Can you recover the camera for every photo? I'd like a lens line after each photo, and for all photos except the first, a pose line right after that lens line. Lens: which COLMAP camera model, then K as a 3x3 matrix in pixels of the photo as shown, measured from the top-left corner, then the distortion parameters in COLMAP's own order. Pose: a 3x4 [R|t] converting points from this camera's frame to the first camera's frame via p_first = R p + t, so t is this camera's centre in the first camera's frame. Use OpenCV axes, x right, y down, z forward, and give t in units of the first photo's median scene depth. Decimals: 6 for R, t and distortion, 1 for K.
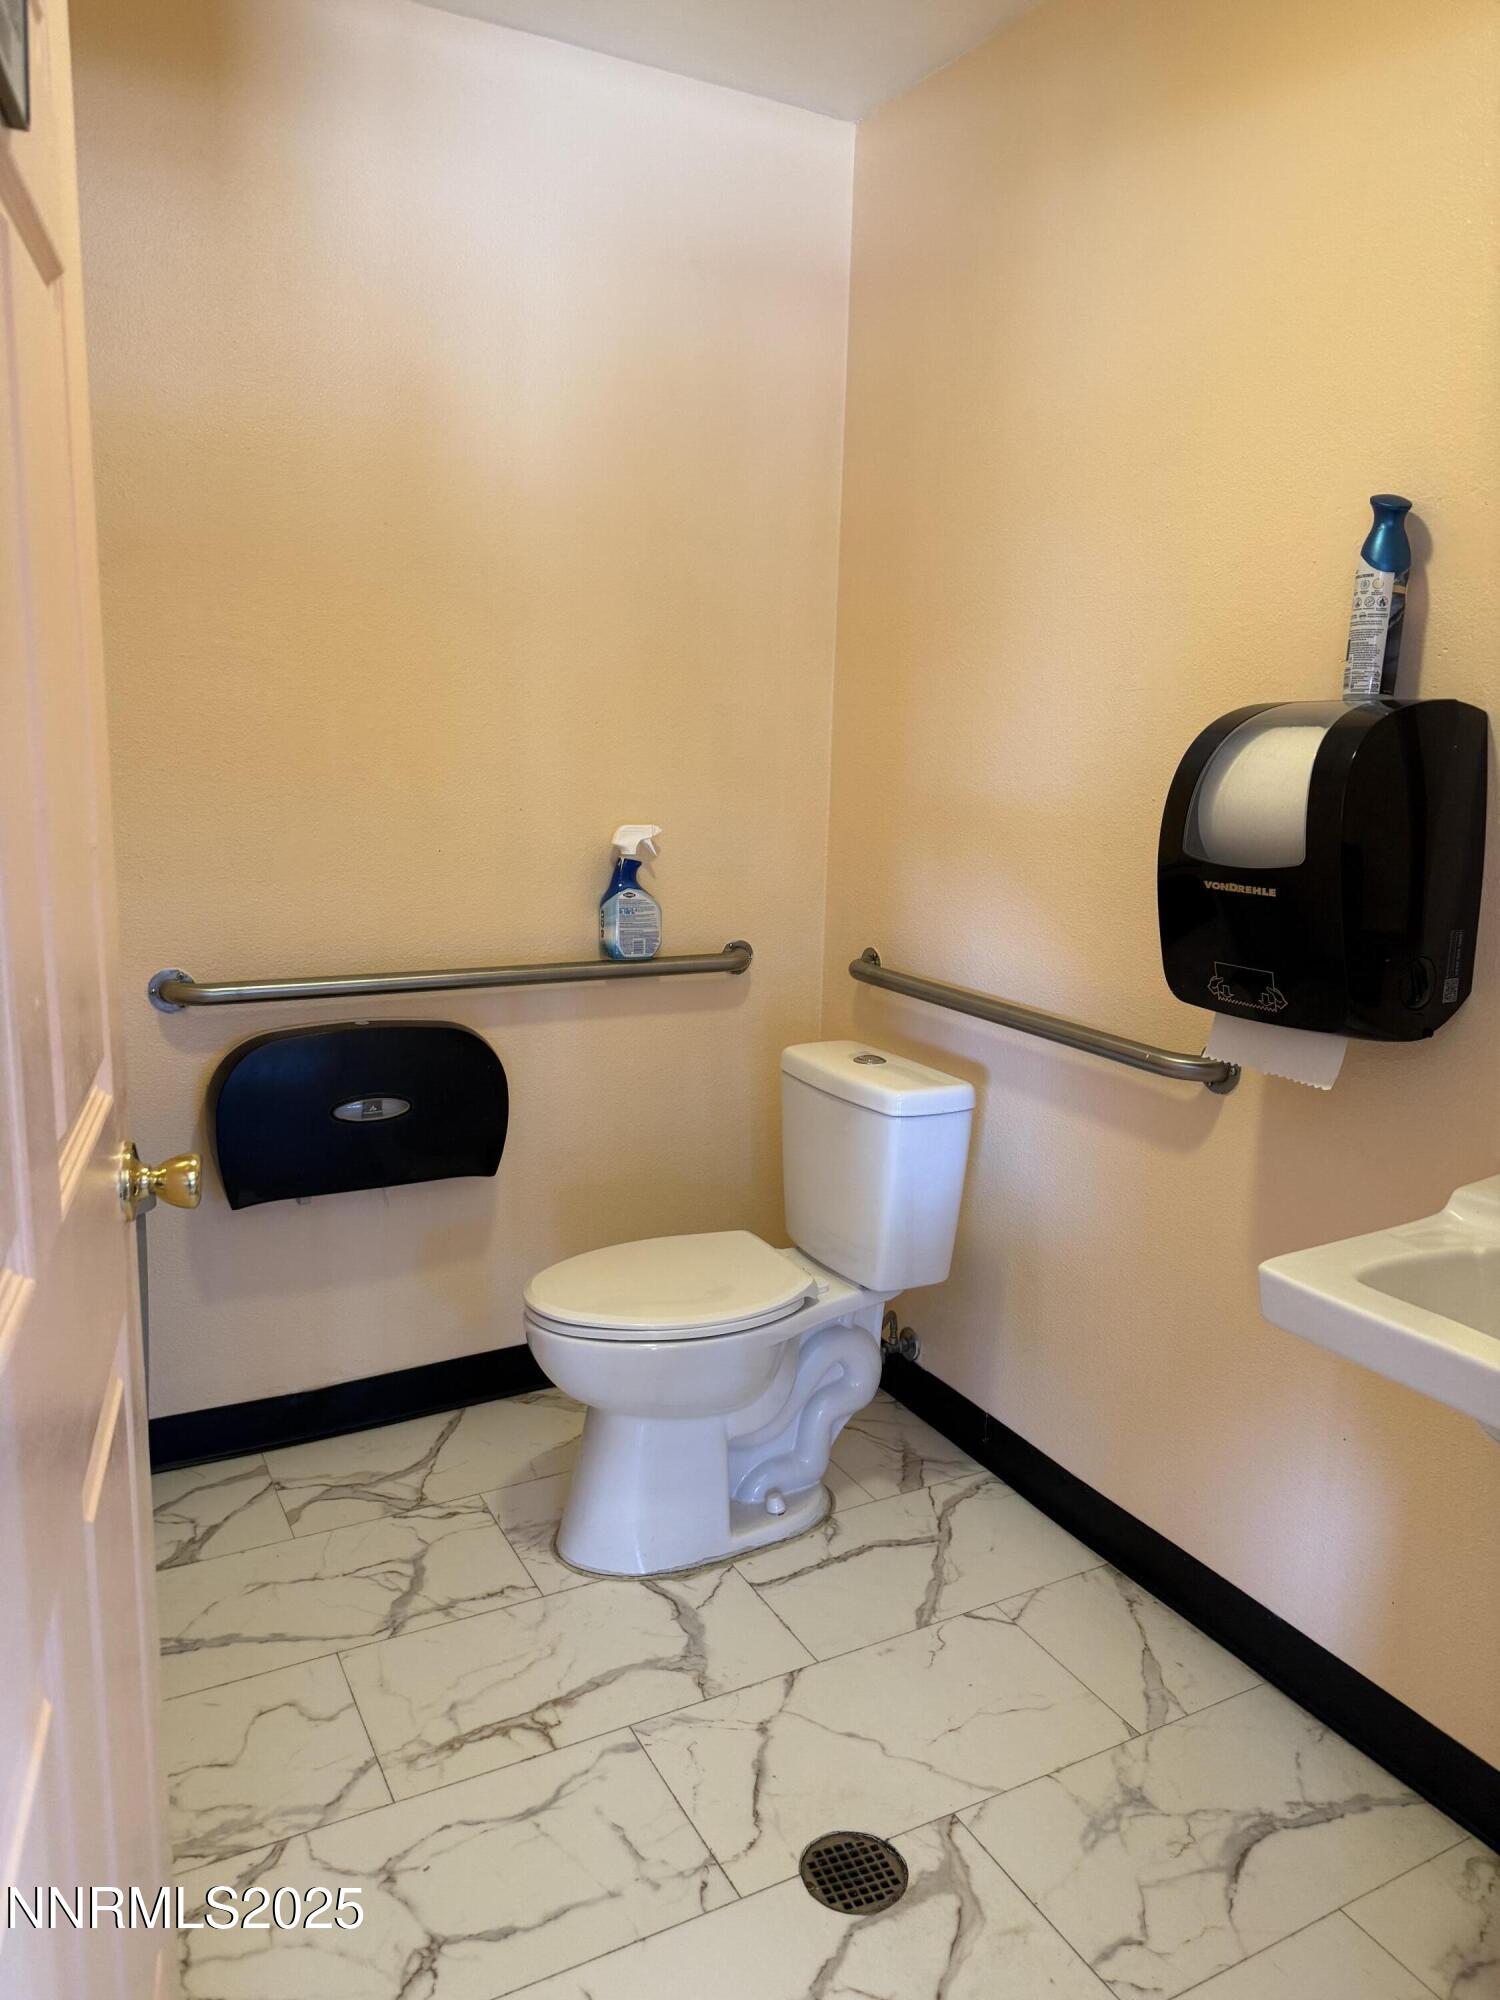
lens RADIAL K [[1414.4, 0, 750.0], [0, 1414.4, 1000.0], [0, 0, 1]] dist [0.105990, -0.158363]
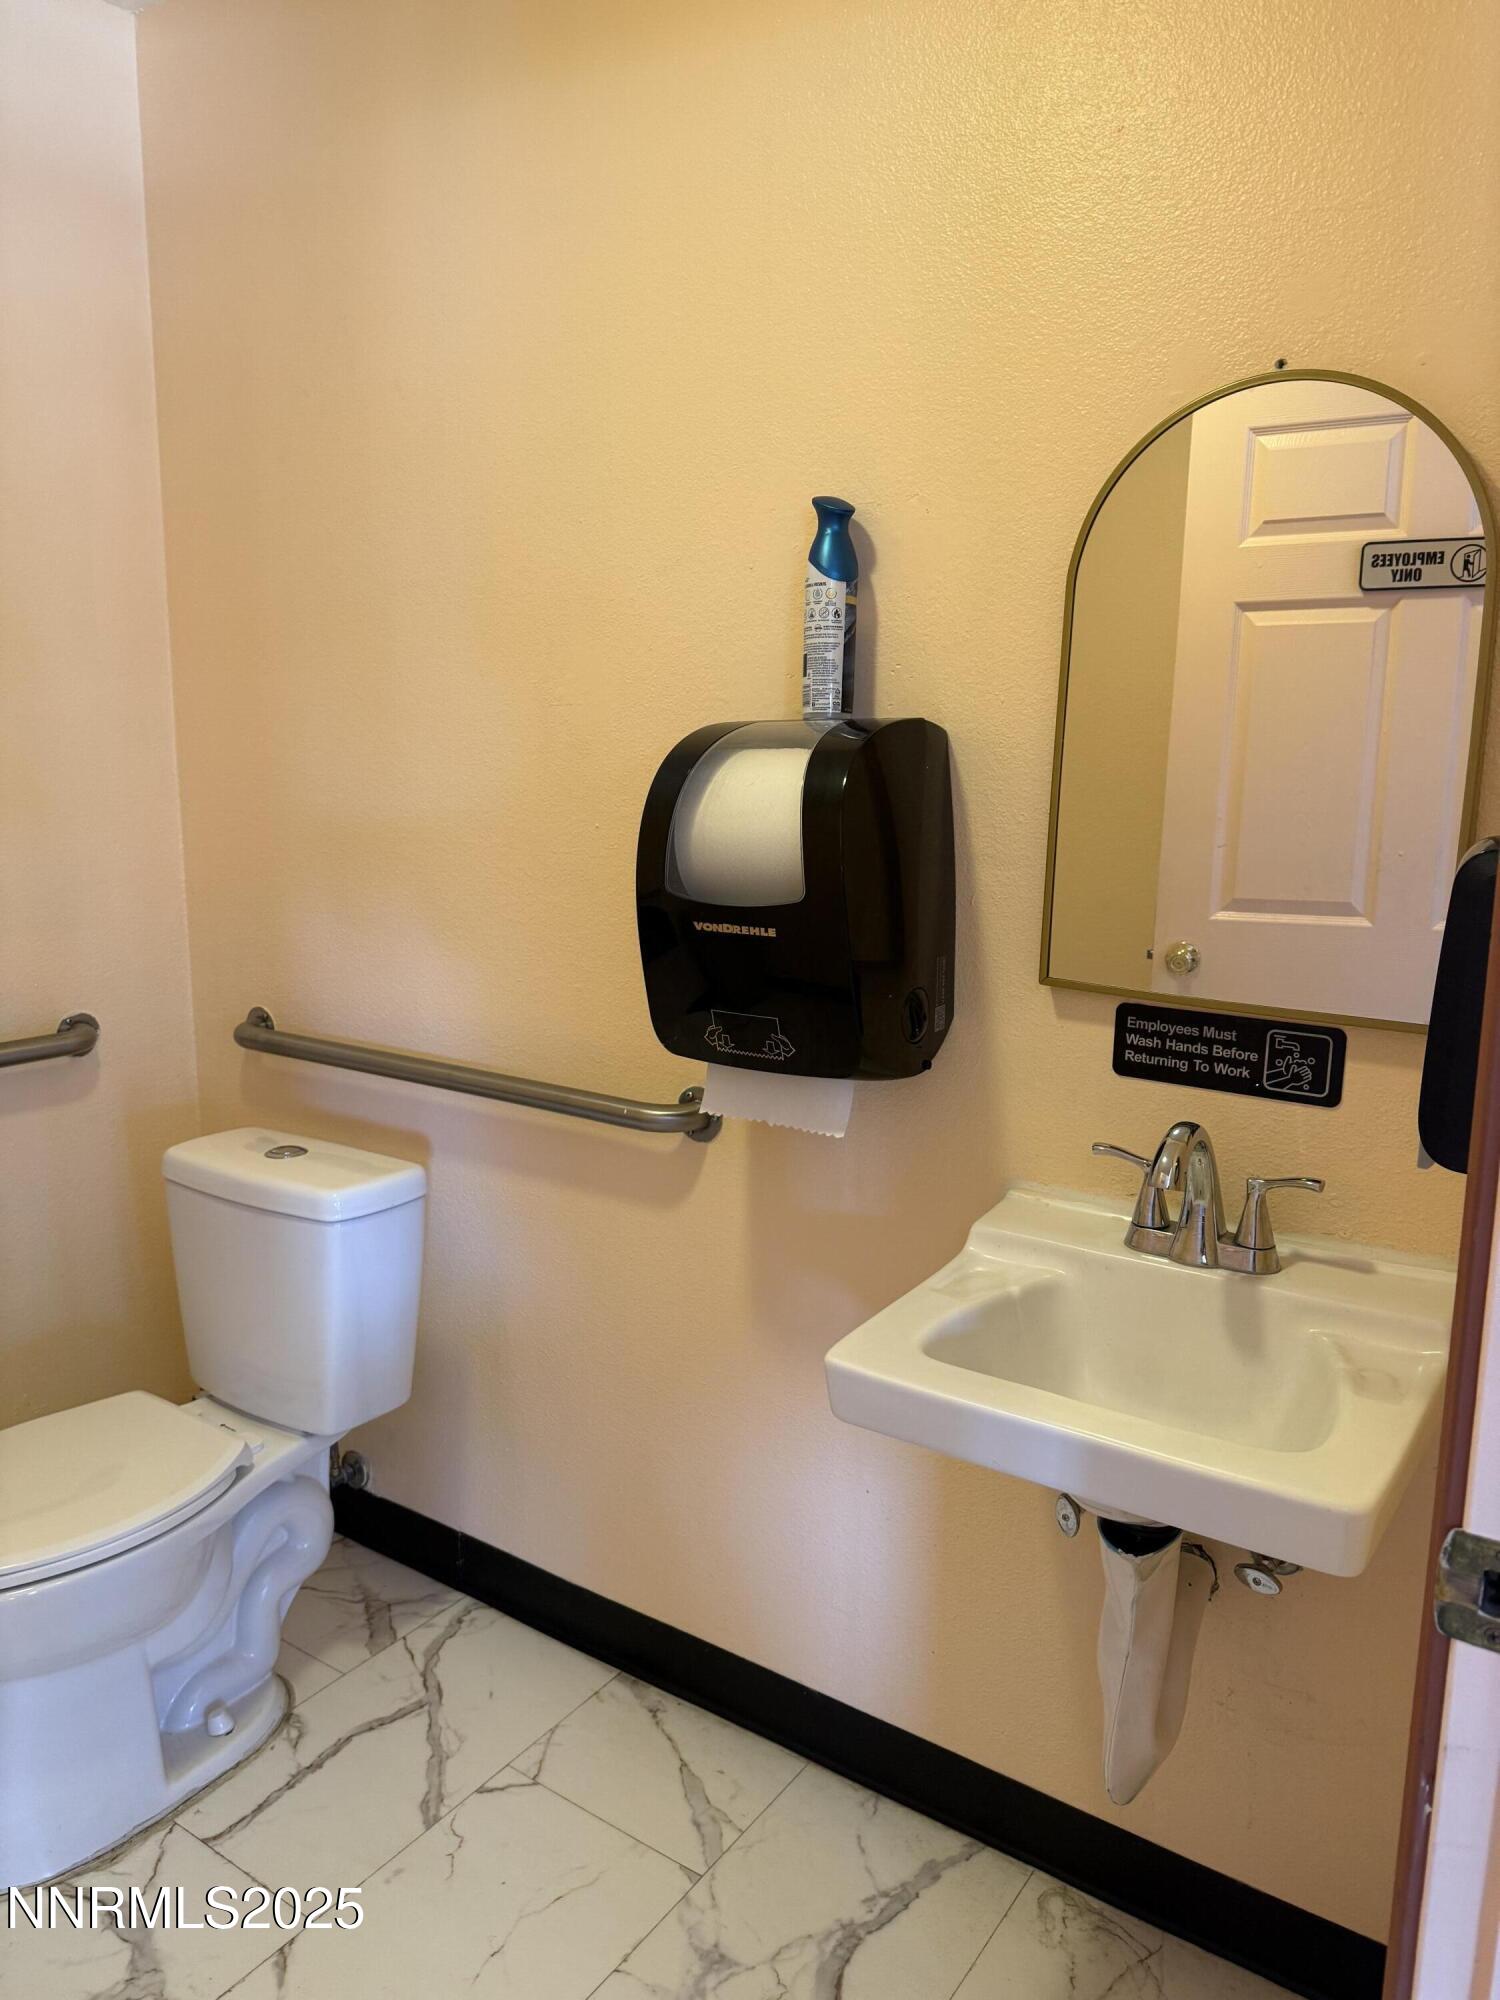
lens RADIAL K [[1414.4, 0, 750.0], [0, 1414.4, 1000.0], [0, 0, 1]] dist [0.105990, -0.158363]
pose [[0.891229, -0.100310, 0.442321, -0.036751], [0.100613, 0.994663, 0.022846, -0.041140], [-0.442253, 0.024142, 0.896566, 0.154152]]
